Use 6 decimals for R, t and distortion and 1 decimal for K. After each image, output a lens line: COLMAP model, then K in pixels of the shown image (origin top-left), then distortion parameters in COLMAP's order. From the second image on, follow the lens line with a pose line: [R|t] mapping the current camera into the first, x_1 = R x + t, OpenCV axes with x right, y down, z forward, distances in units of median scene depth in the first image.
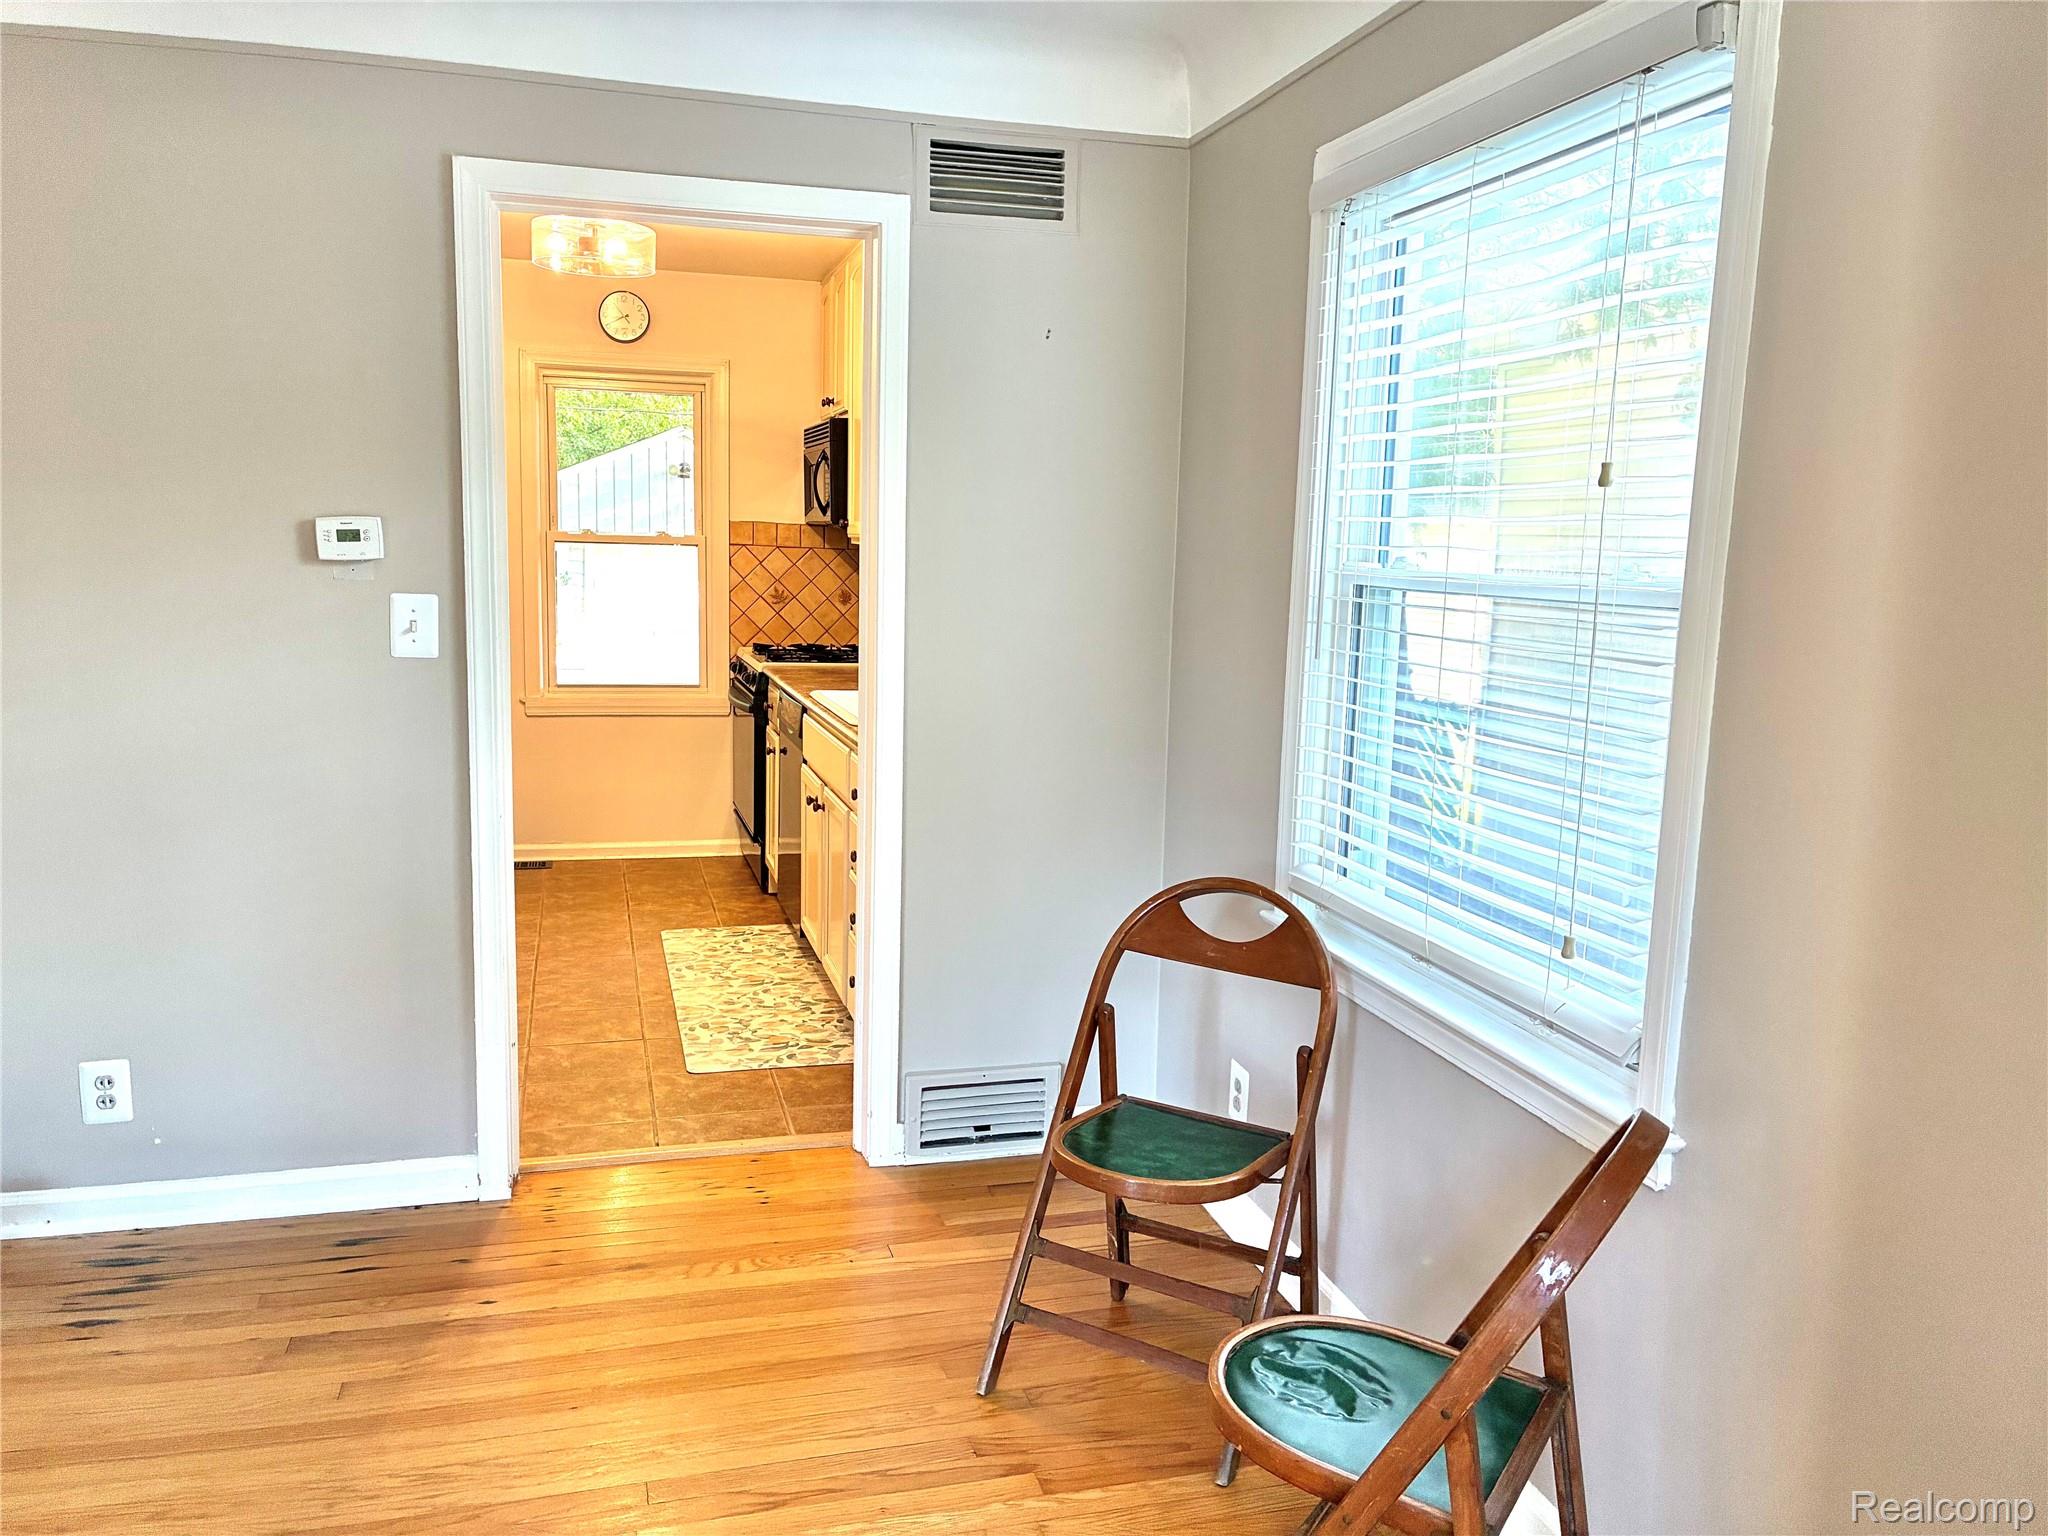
lens RADIAL K [[1544.7, 0, 1030.5], [0, 1544.7, 767.9], [0, 0, 1]] dist [0.028525, -0.039118]
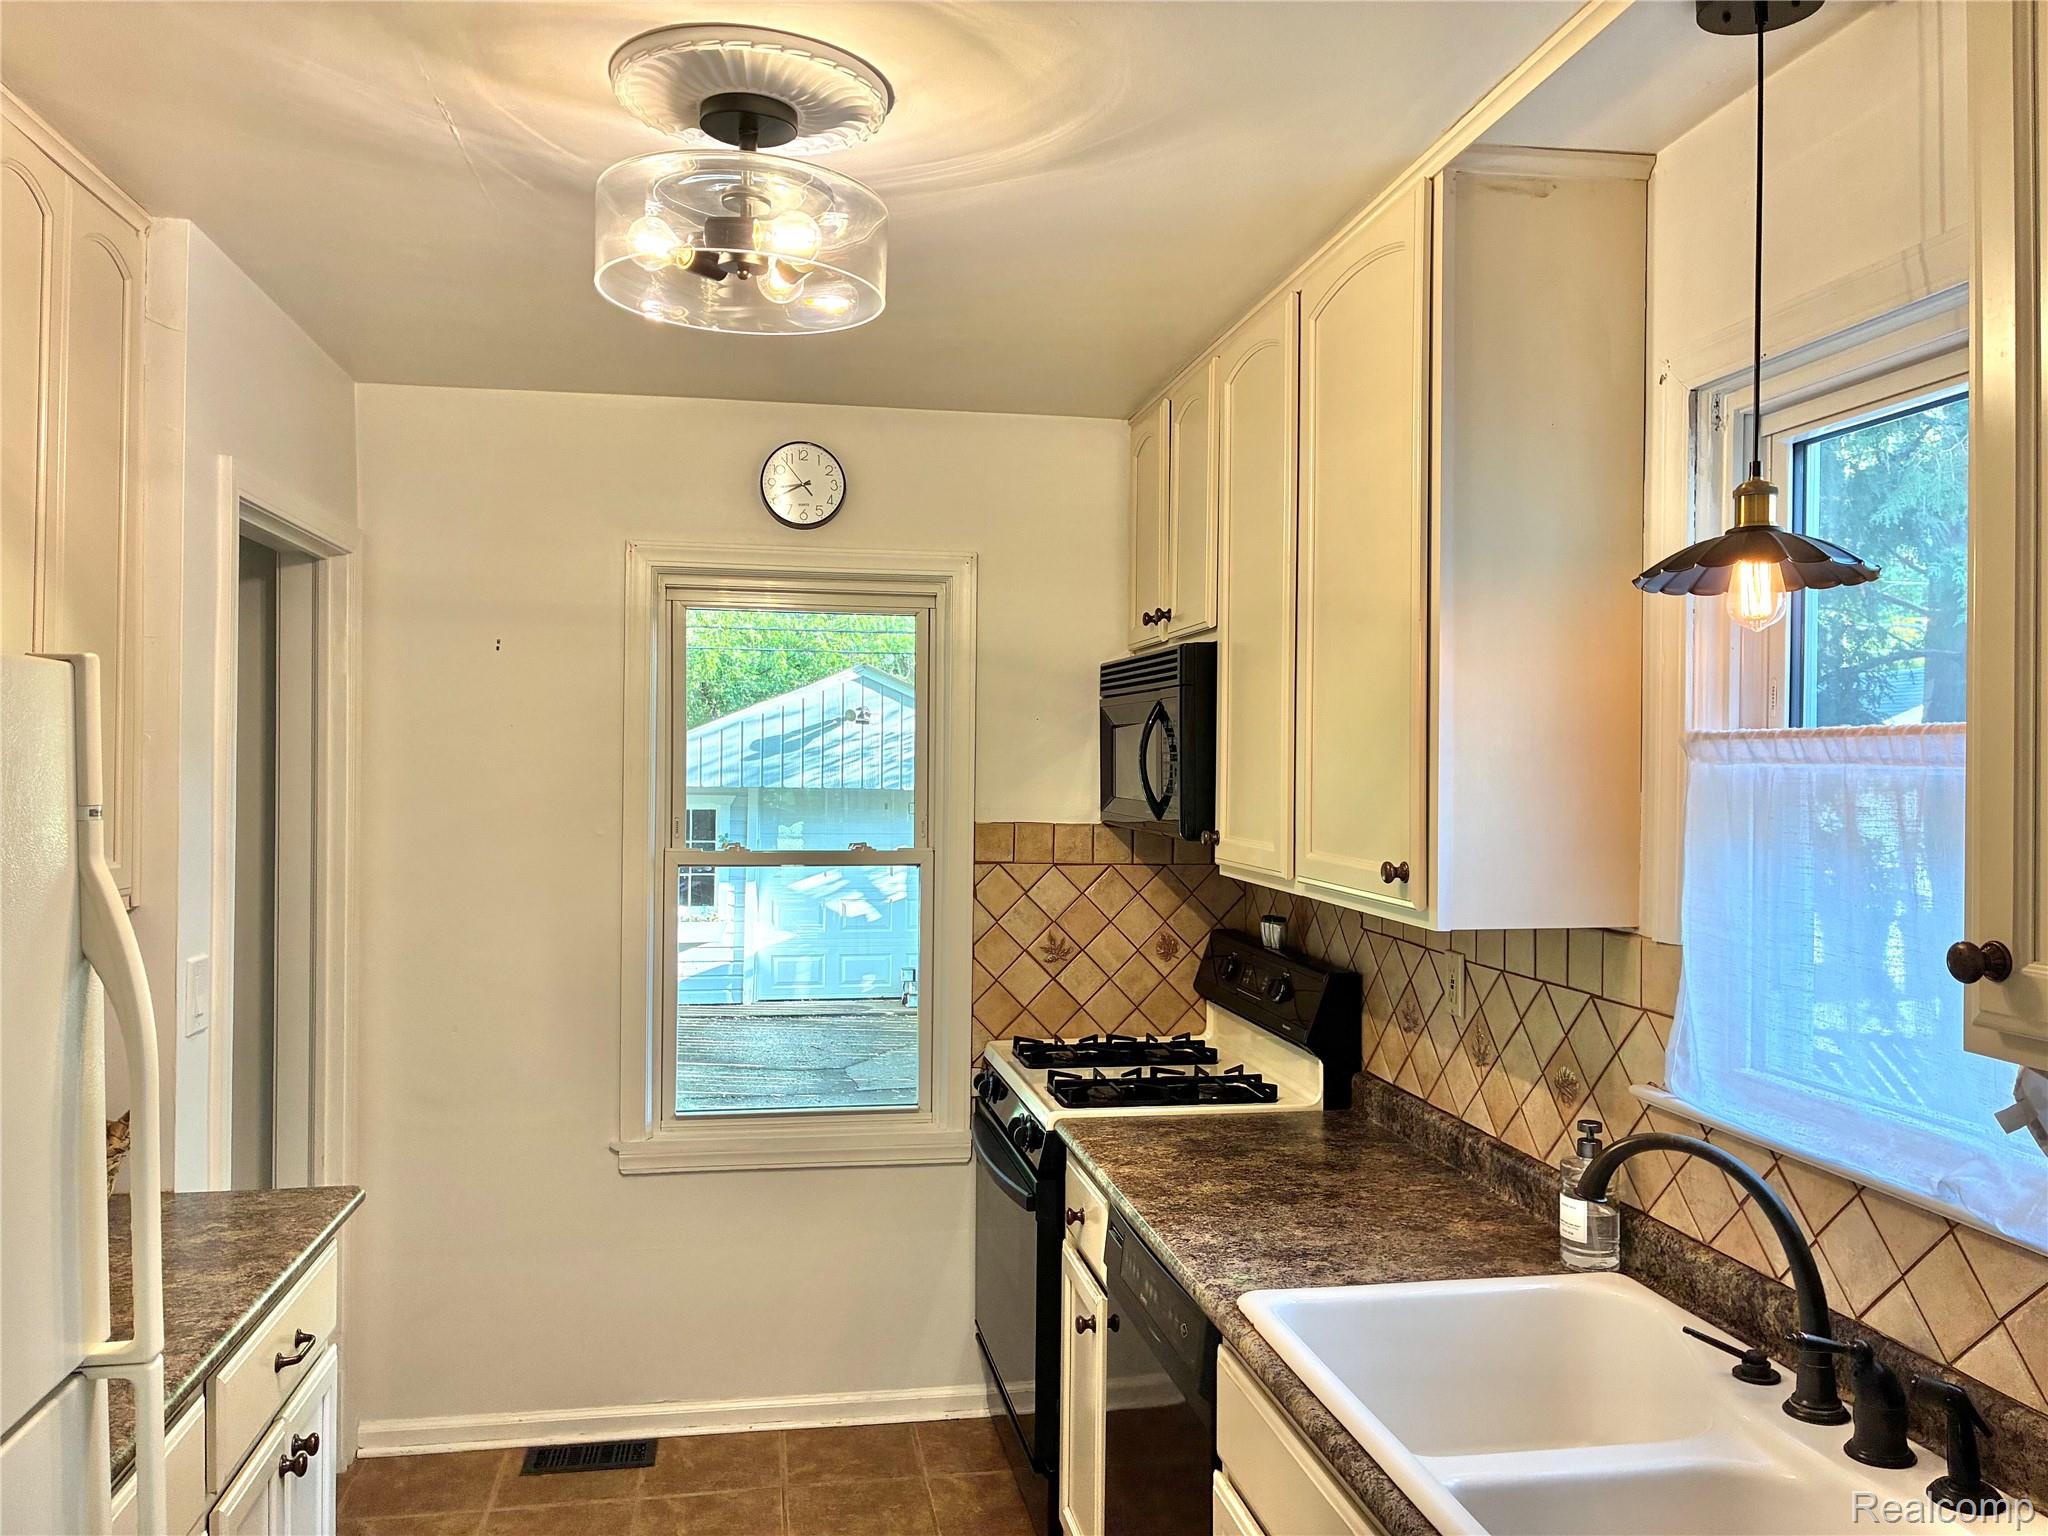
lens RADIAL K [[1544.7, 0, 1020.0], [0, 1544.7, 768.0], [0, 0, 1]] dist [0.028525, -0.039118]
pose [[0.993913, -0.017375, -0.108787, -0.114805], [0.001449, 0.989461, -0.144795, -0.096601], [0.110157, 0.143756, 0.983463, 0.432971]]
